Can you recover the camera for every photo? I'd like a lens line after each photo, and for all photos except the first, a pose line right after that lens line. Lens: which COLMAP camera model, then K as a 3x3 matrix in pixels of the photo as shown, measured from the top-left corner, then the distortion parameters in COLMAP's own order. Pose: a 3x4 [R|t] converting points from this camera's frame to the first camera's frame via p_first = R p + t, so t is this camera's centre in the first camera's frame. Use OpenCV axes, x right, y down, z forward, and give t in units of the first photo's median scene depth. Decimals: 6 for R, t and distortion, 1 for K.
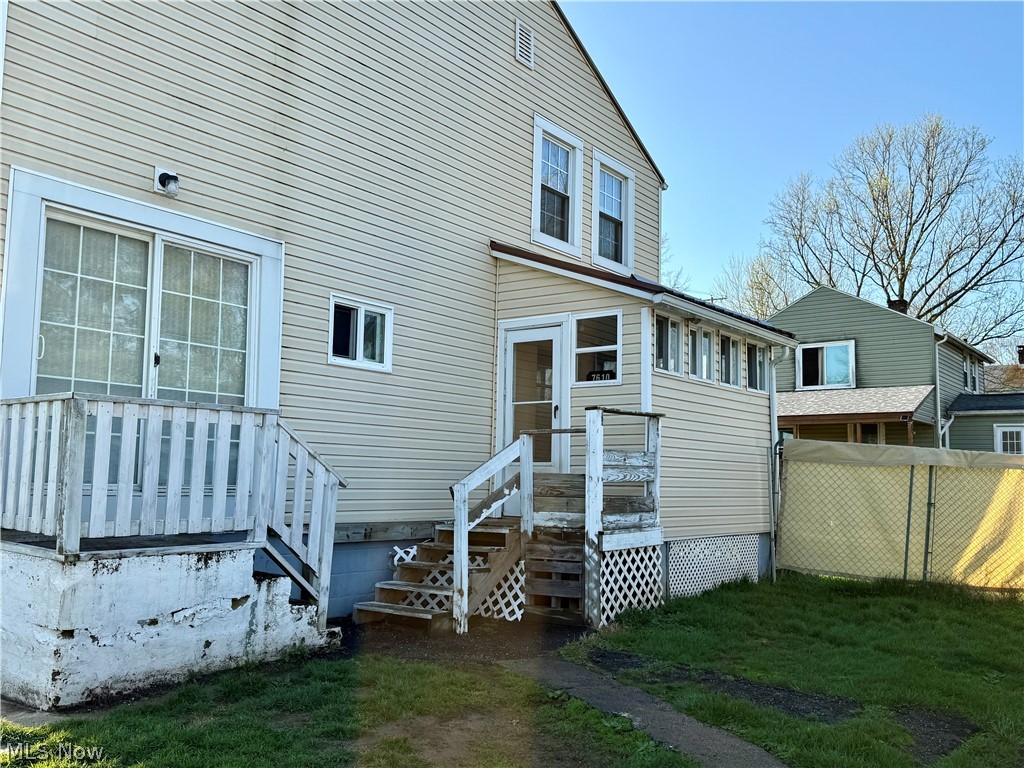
lens RADIAL K [[924.8, 0, 513.2], [0, 924.8, 378.8], [0, 0, 1]] dist [-0.007421, -0.074739]
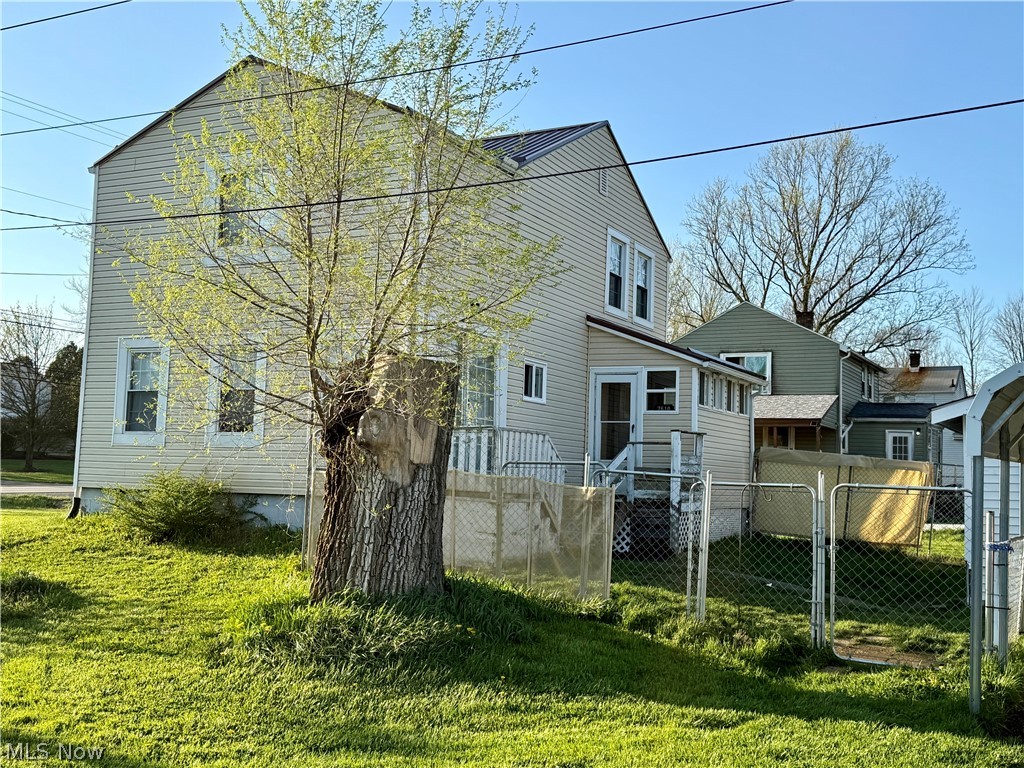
lens RADIAL K [[1123.1, 0, 510.0], [0, 1123.1, 383.8], [0, 0, 1]] dist [-0.001186, 0.000000]
pose [[0.986455, 0.028258, 0.161582, -0.408046], [-0.033107, 0.999076, 0.027398, -0.074820], [-0.160658, -0.032377, 0.986479, -0.746913]]
